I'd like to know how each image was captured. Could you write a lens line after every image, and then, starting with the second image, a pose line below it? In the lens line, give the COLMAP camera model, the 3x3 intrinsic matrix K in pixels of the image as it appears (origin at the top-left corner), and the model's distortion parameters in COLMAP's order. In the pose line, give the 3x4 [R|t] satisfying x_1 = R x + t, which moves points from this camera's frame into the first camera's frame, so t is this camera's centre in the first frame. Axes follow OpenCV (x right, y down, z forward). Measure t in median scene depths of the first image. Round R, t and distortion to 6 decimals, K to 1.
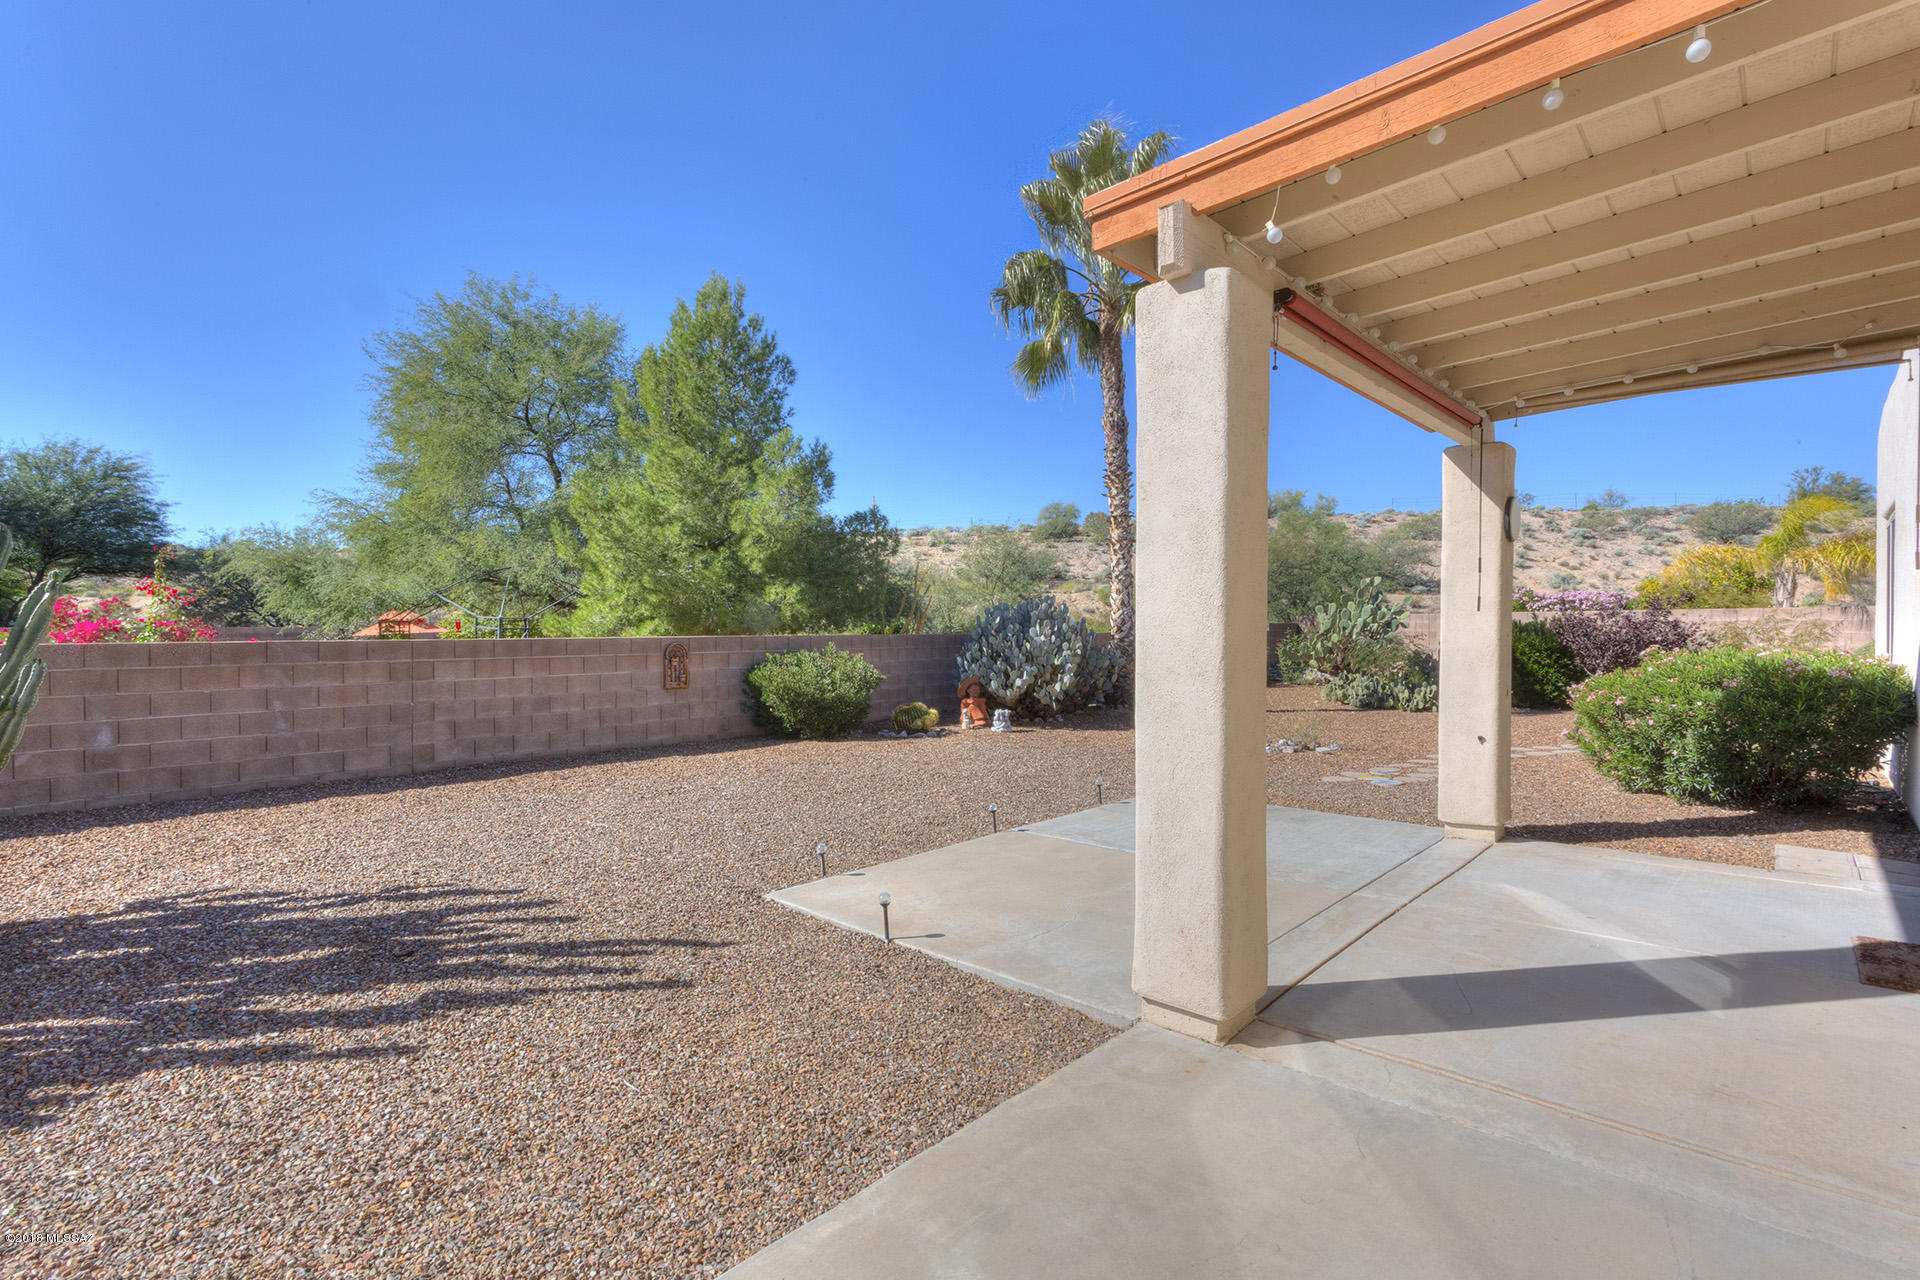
lens RADIAL K [[912.7, 0, 960.0], [0, 912.7, 640.0], [0, 0, 1]] dist [0.005120, 0.000834]
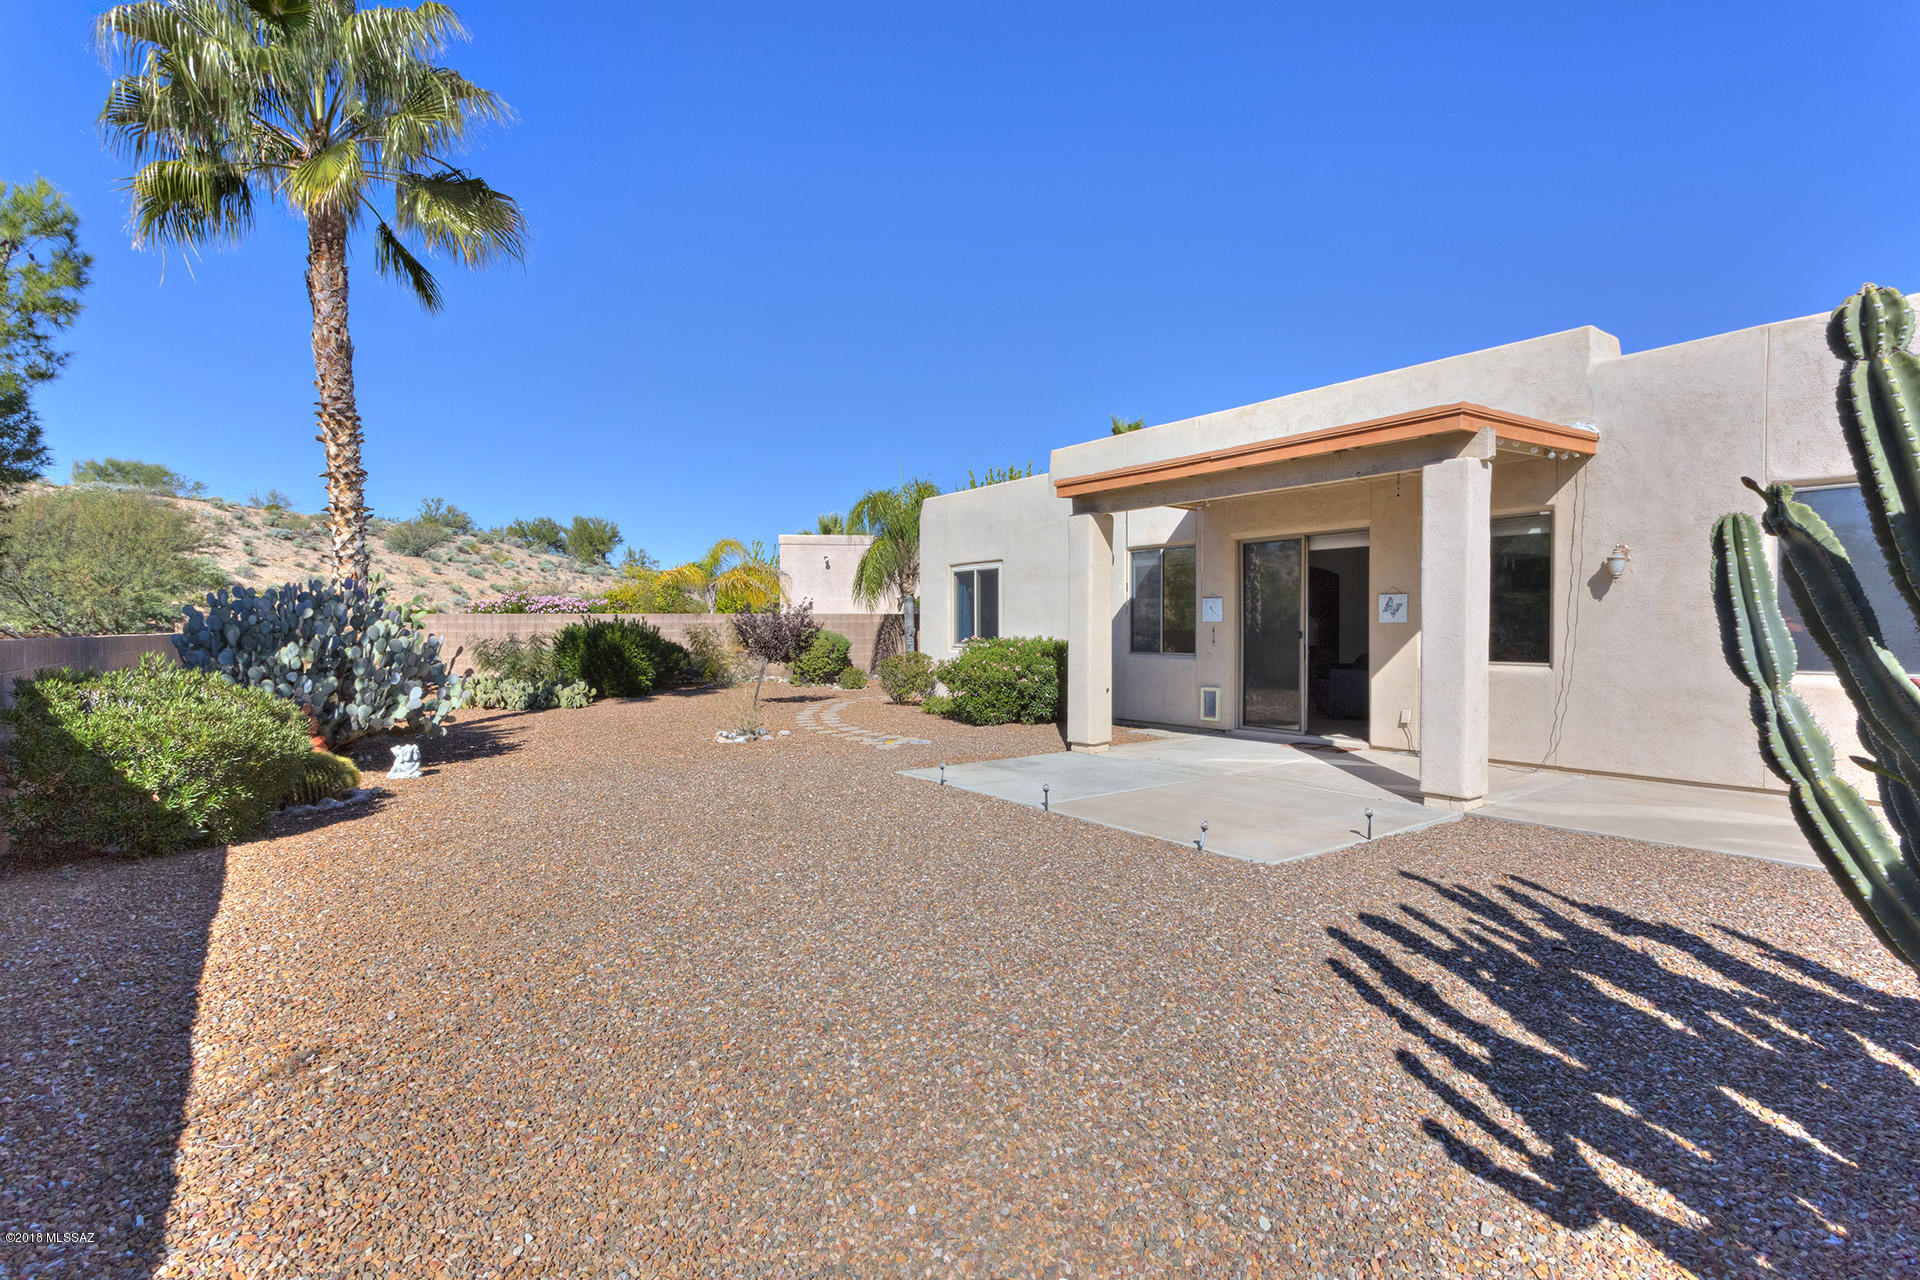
lens RADIAL K [[912.7, 0, 960.0], [0, 912.7, 640.0], [0, 0, 1]] dist [0.005120, 0.000834]
pose [[0.197152, -0.010402, 0.980318, -1.542665], [0.016340, 0.999840, 0.007323, -0.000220], [-0.980237, 0.014575, 0.197291, 1.314945]]
